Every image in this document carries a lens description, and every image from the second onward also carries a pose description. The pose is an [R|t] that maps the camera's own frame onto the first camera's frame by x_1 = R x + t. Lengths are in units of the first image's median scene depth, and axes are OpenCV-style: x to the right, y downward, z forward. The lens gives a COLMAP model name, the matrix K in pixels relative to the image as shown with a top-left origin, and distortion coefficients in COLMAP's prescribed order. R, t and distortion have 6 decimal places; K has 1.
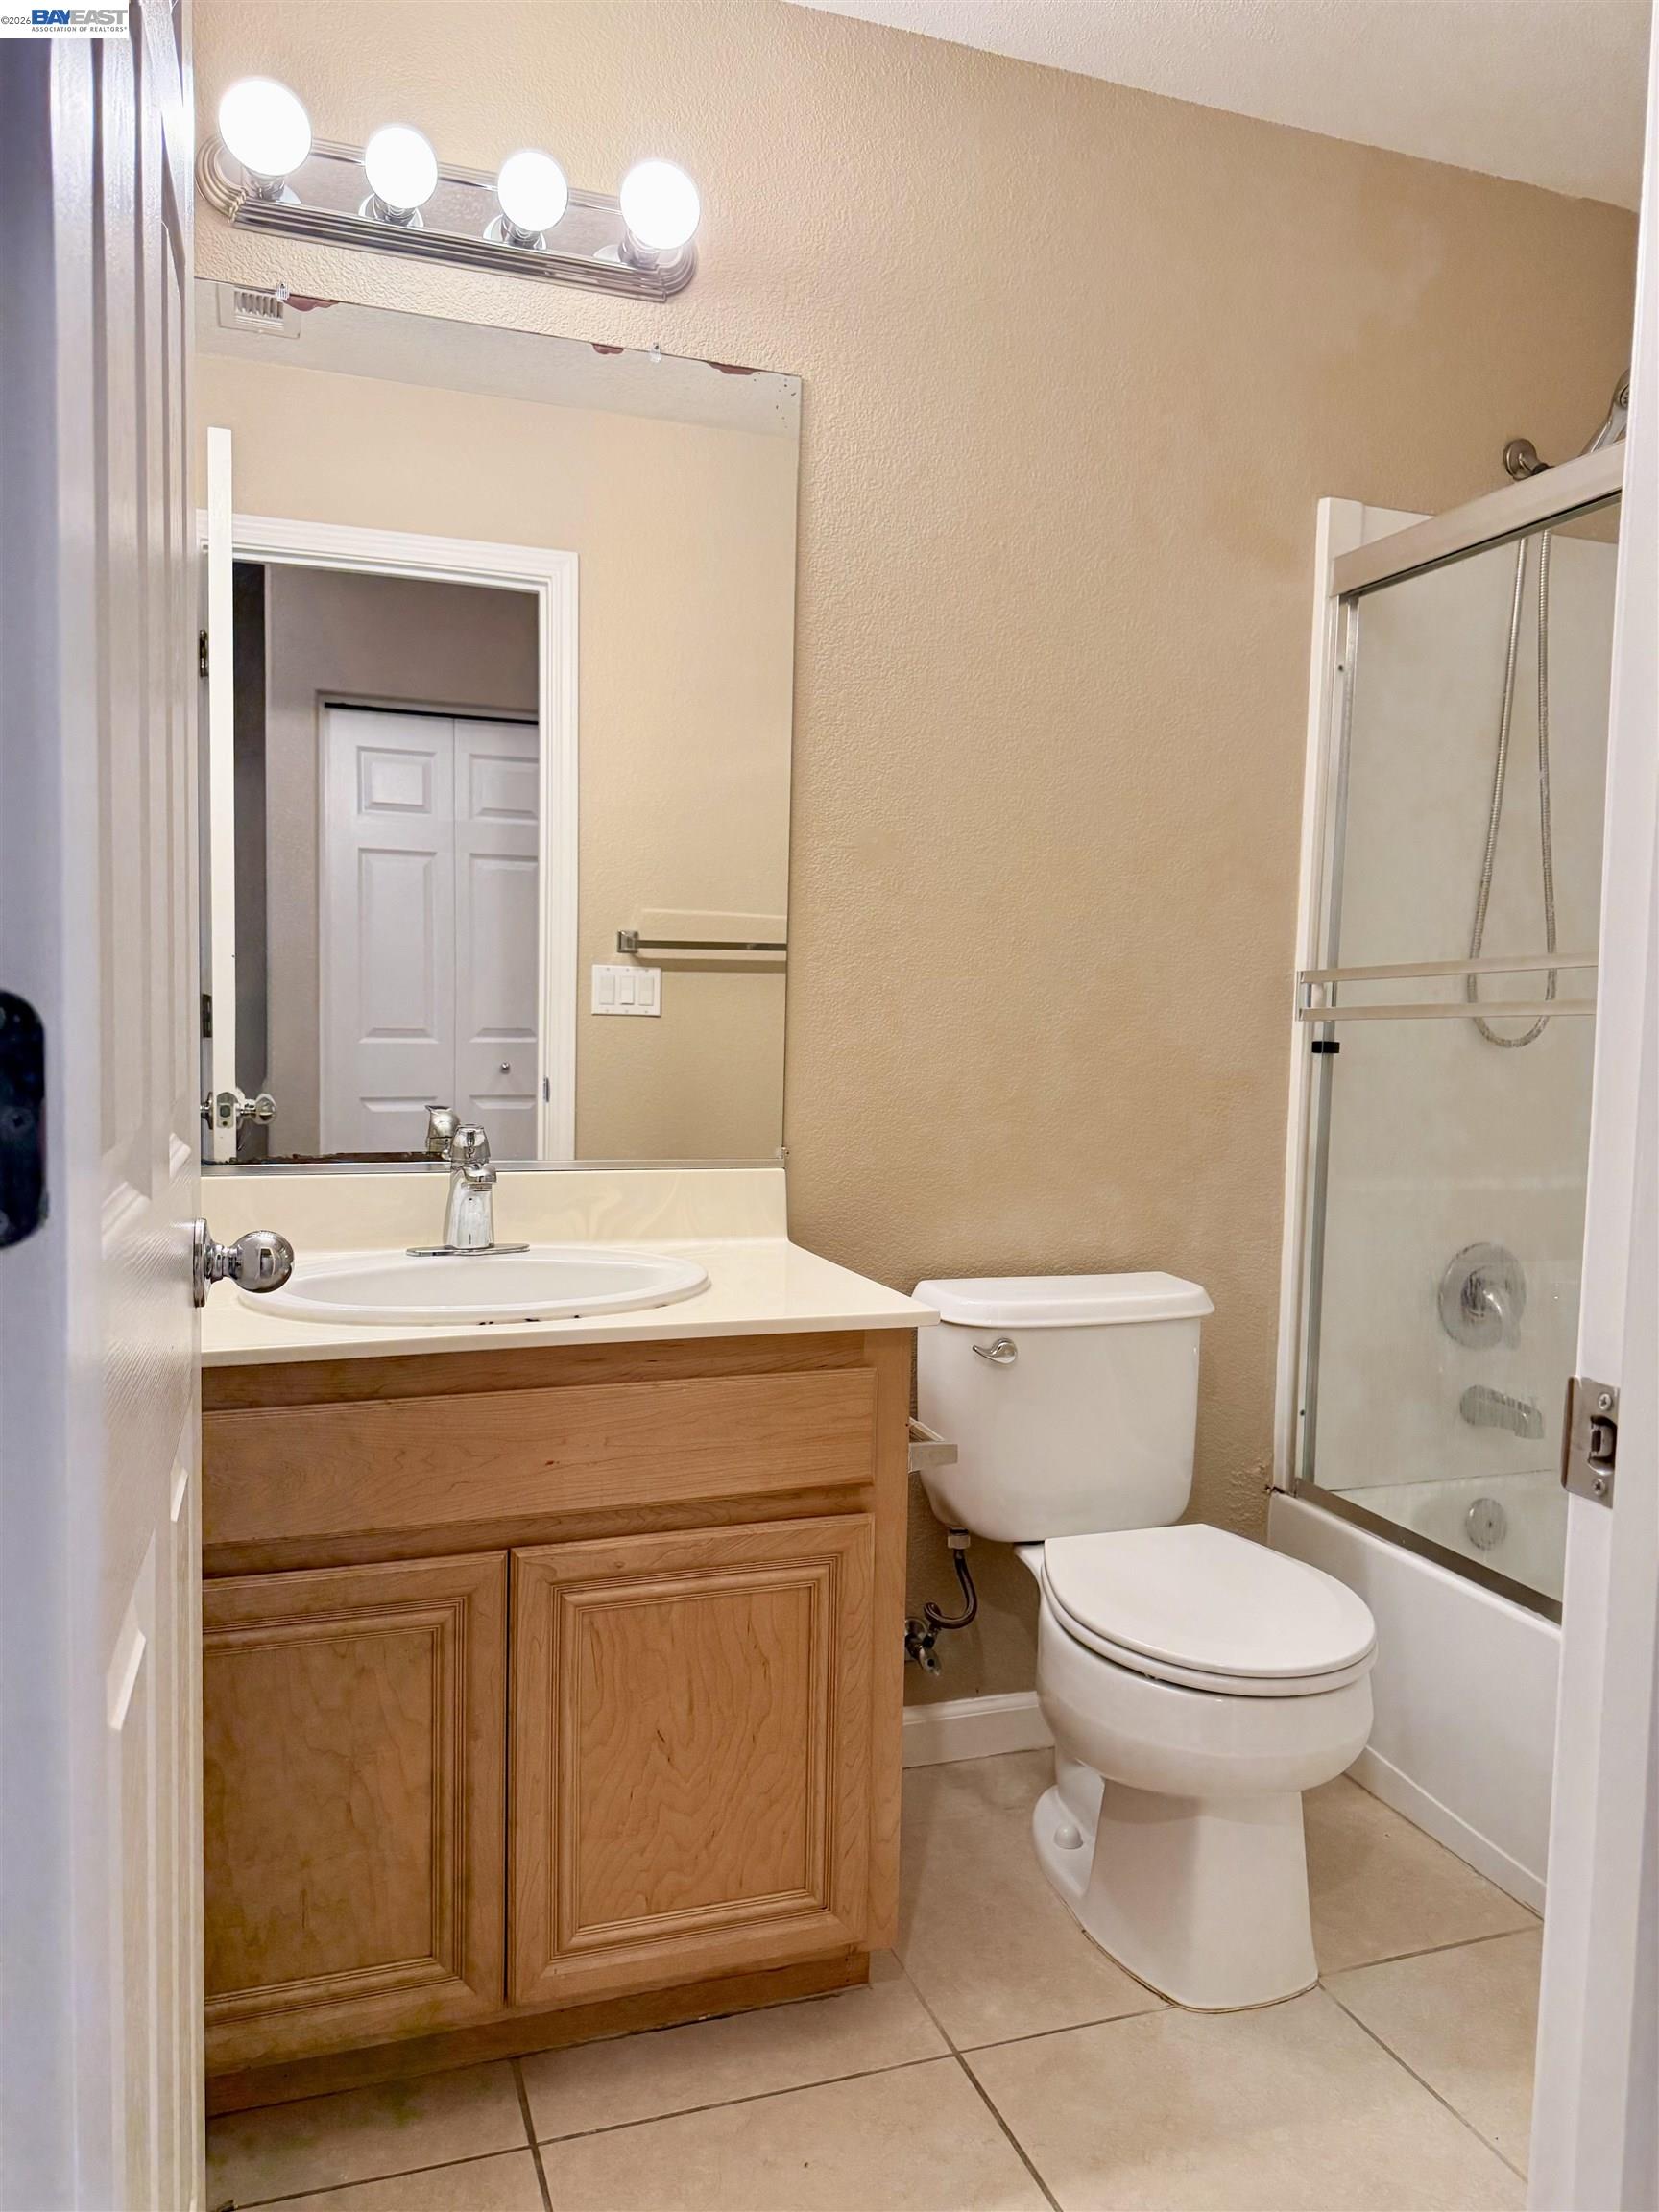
lens RADIAL K [[1561.6, 0, 821.2], [0, 1561.6, 1117.3], [0, 0, 1]] dist [0.040688, -0.049620]
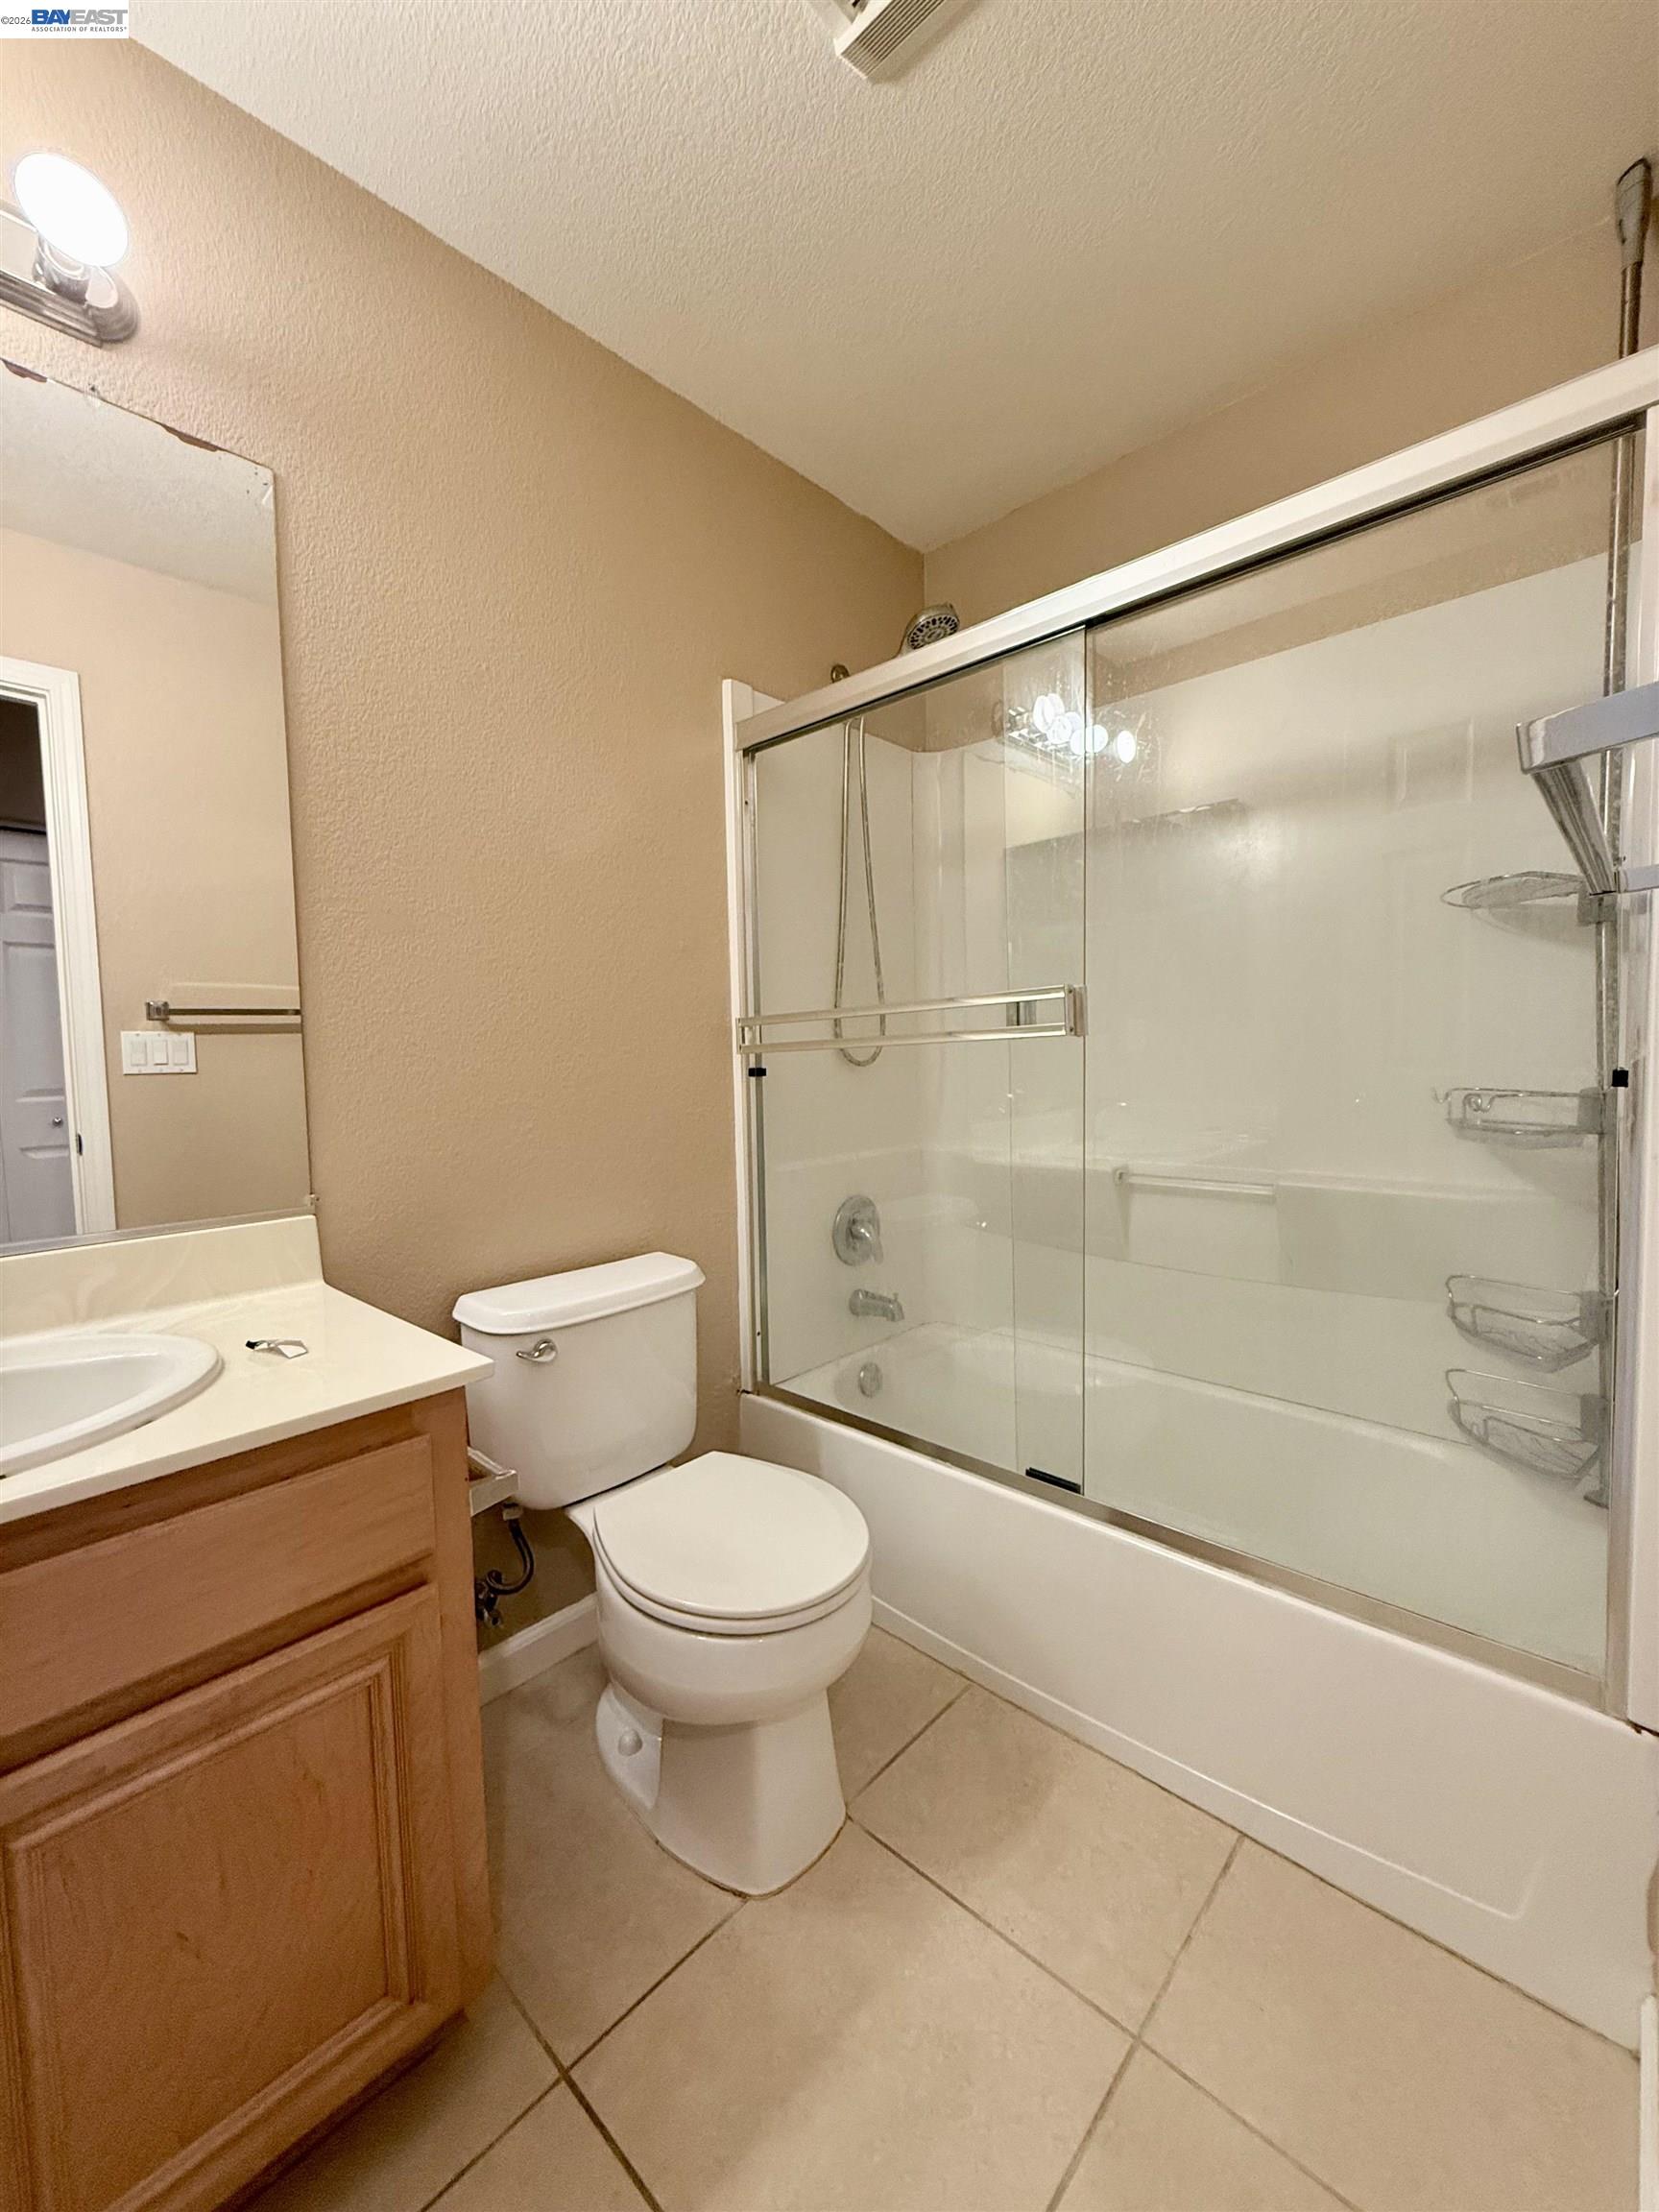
lens RADIAL K [[881.5, 0, 828.9], [0, 881.5, 1101.7], [0, 0, 1]] dist [0.000380, -0.000451]
pose [[0.881852, -0.069359, 0.466397, 0.010744], [0.073195, 0.997268, 0.009910, -0.024310], [-0.465811, 0.025399, 0.884520, 0.306857]]
